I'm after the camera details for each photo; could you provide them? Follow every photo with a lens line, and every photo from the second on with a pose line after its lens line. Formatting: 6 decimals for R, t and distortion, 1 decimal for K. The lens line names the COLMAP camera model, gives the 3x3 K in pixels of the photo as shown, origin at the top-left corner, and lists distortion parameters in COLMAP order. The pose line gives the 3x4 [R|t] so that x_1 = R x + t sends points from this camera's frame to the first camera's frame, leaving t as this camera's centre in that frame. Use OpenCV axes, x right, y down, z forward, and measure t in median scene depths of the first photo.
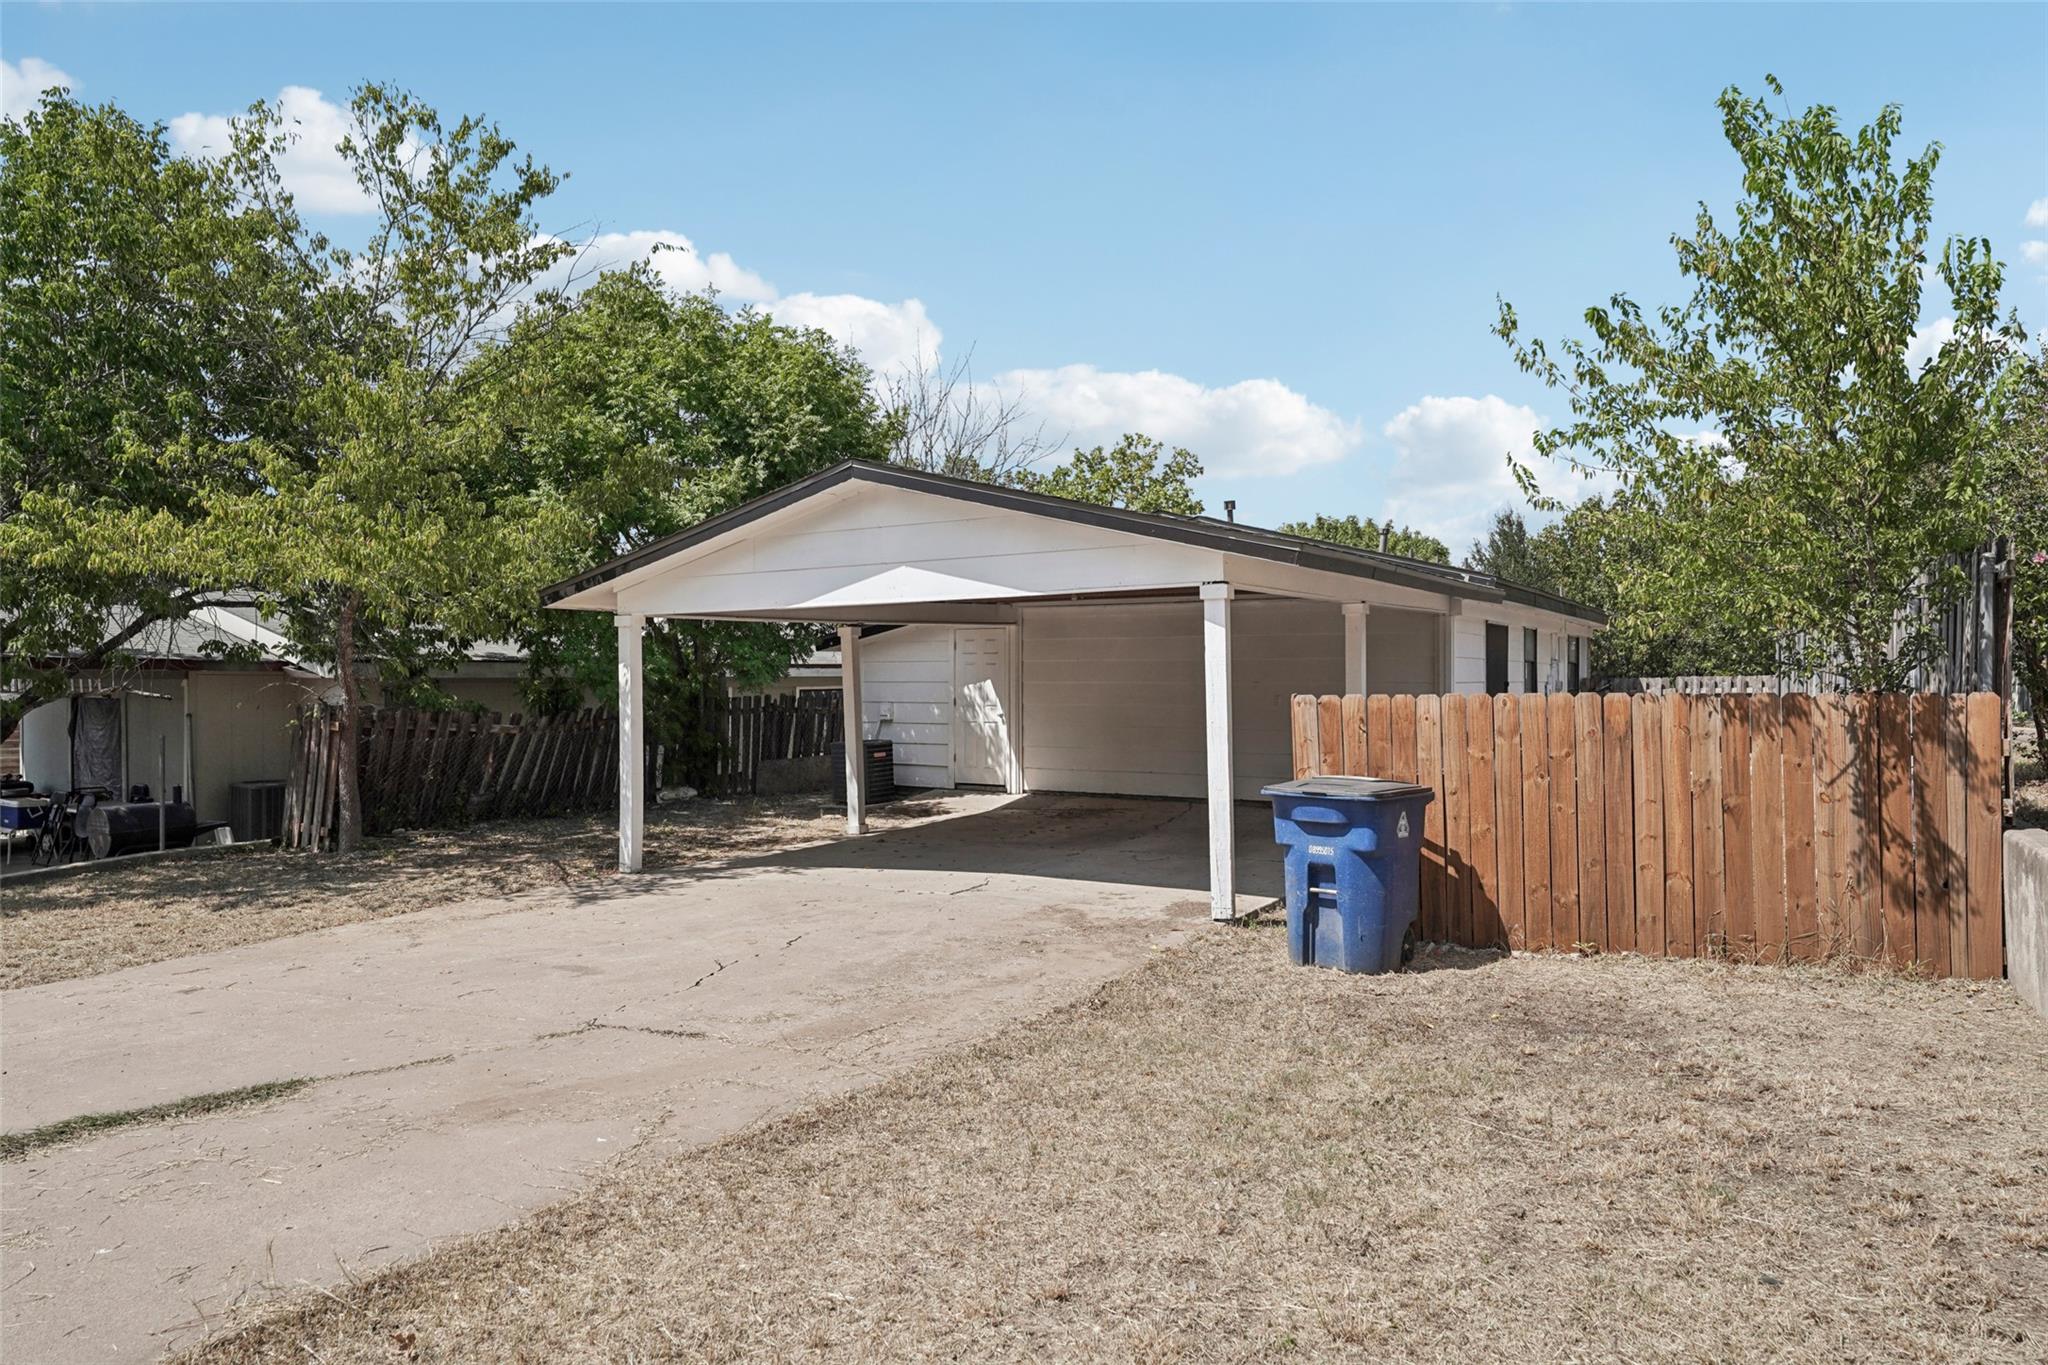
lens RADIAL K [[1420.7, 0, 909.4], [0, 1420.7, 680.7], [0, 0, 1]] dist [-0.000152, -0.000114]
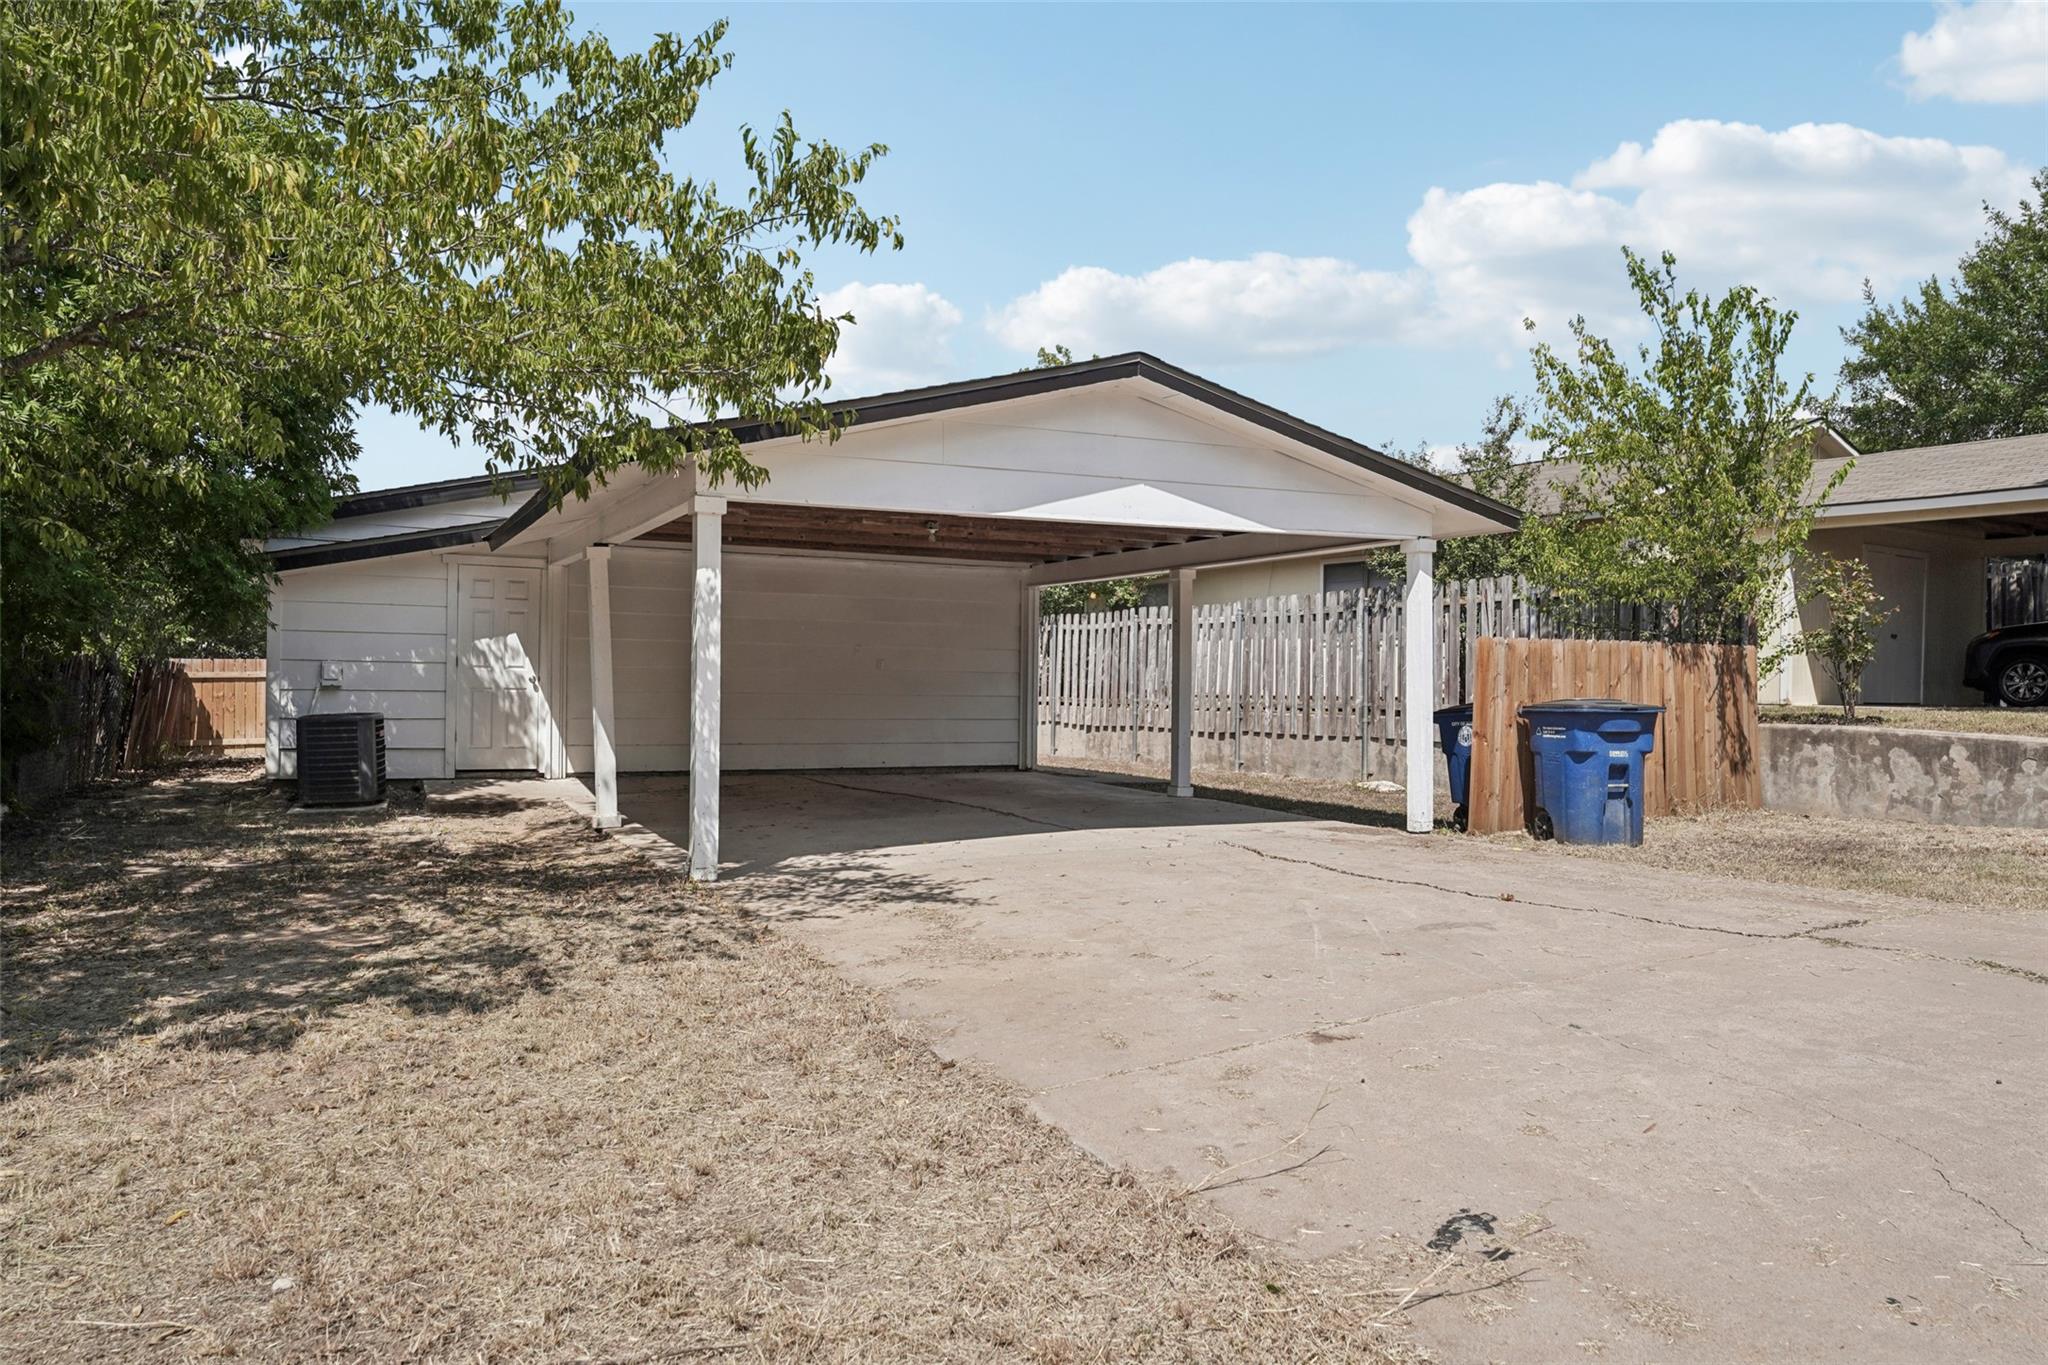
lens RADIAL K [[1420.7, 0, 909.4], [0, 1420.7, 680.7], [0, 0, 1]] dist [-0.000152, -0.000114]
pose [[0.523083, 0.017189, 0.852109, -1.110221], [-0.011633, 0.999847, -0.013028, 0.075699], [-0.852202, -0.003098, 0.523203, 0.855257]]
